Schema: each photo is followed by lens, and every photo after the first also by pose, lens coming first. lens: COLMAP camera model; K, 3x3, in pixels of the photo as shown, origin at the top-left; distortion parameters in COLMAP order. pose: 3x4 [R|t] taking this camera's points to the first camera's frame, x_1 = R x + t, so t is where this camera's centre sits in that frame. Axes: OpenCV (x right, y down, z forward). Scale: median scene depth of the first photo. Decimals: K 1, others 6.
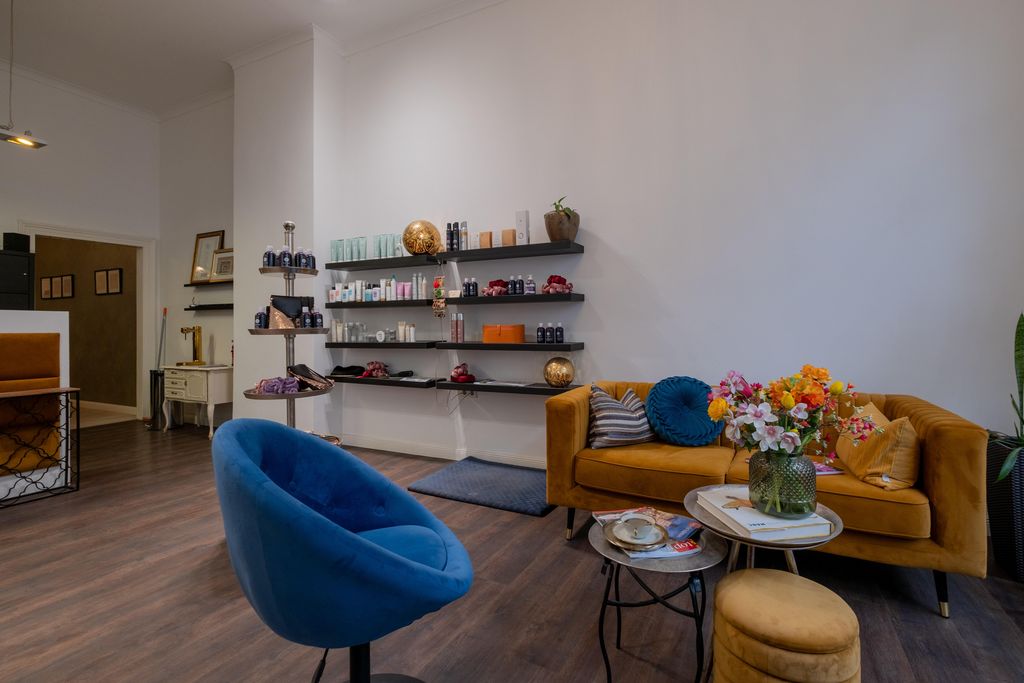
lens RADIAL K [[459.8, 0, 515.7], [0, 459.8, 329.6], [0, 0, 1]] dist [-0.001606, -0.000250]
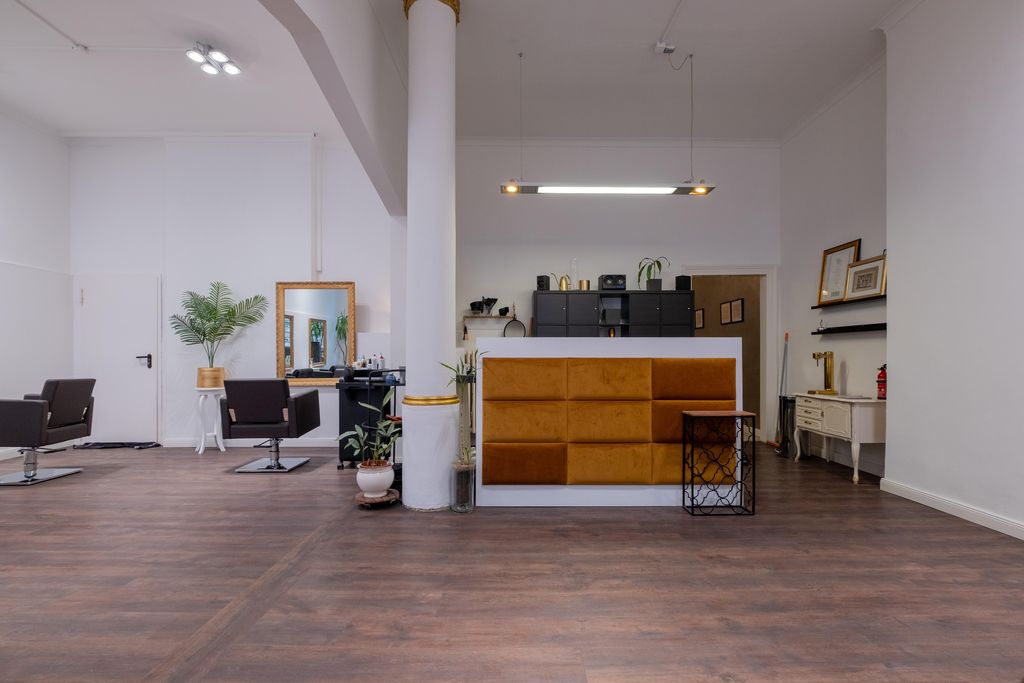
lens RADIAL K [[454.9, 0, 521.6], [0, 454.9, 358.1], [0, 0, 1]] dist [-0.004677, -0.000312]
pose [[0.457374, 0.007628, -0.889242, -0.195706], [-0.001964, 0.999969, 0.007568, 0.000424], [0.889272, -0.001715, 0.457375, 0.061629]]
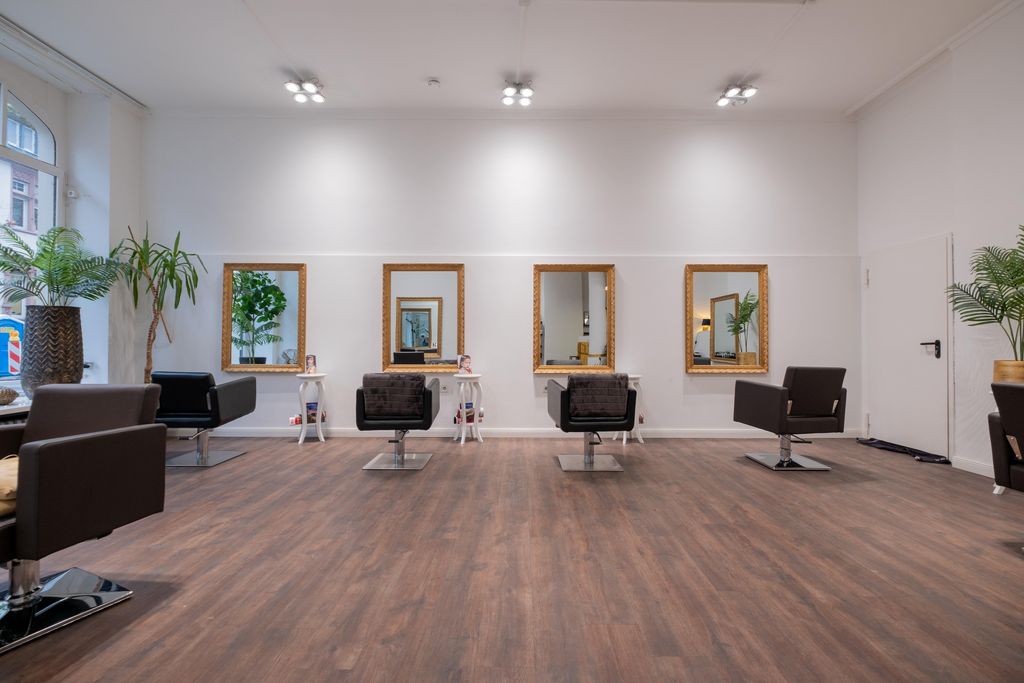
lens RADIAL K [[444.2, 0, 514.9], [0, 444.2, 336.2], [0, 0, 1]] dist [-0.003432, -0.000179]
pose [[-0.897789, -0.004219, -0.440405, -0.553730], [0.001315, 0.999924, -0.012261, 0.003652], [0.440423, -0.011587, -0.897715, 0.163826]]
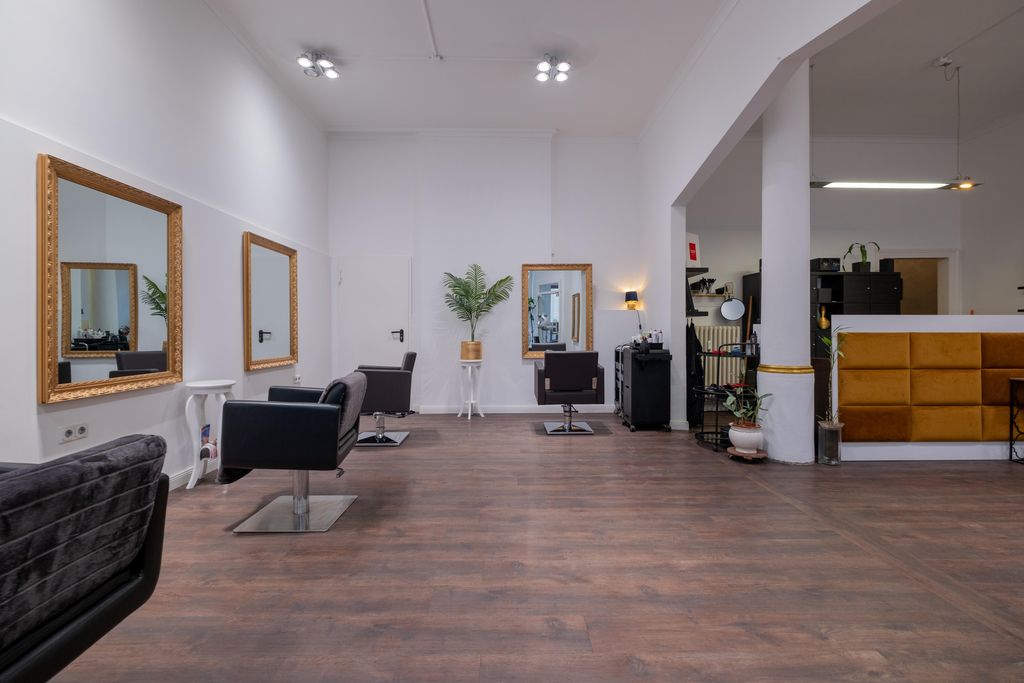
lens RADIAL K [[438.1, 0, 521.1], [0, 438.1, 332.2], [0, 0, 1]] dist [-0.002662, -0.000461]
pose [[0.466732, 0.007031, -0.884371, -0.427597], [-0.001103, 0.999972, 0.007368, -0.000563], [0.884398, -0.002463, 0.466727, -0.560182]]
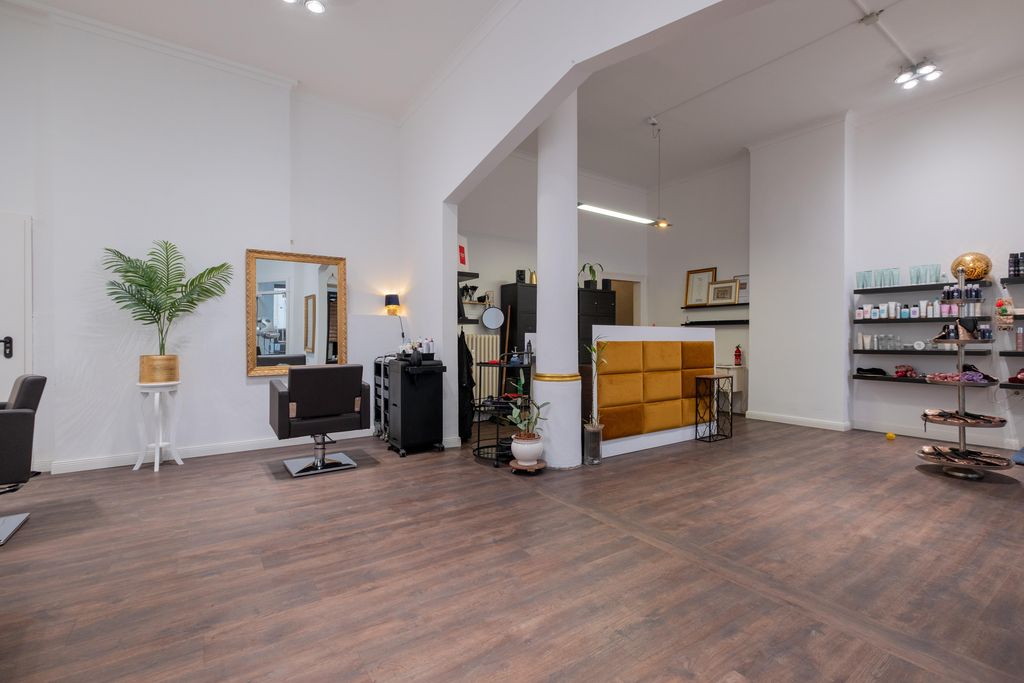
lens RADIAL K [[449.8, 0, 524.3], [0, 449.8, 342.5], [0, 0, 1]] dist [-0.003670, -0.000305]
pose [[0.880941, 0.008126, -0.473157, -0.571199], [-0.004234, 0.999948, 0.009290, 0.000002], [0.473208, -0.006181, 0.880929, -0.530046]]
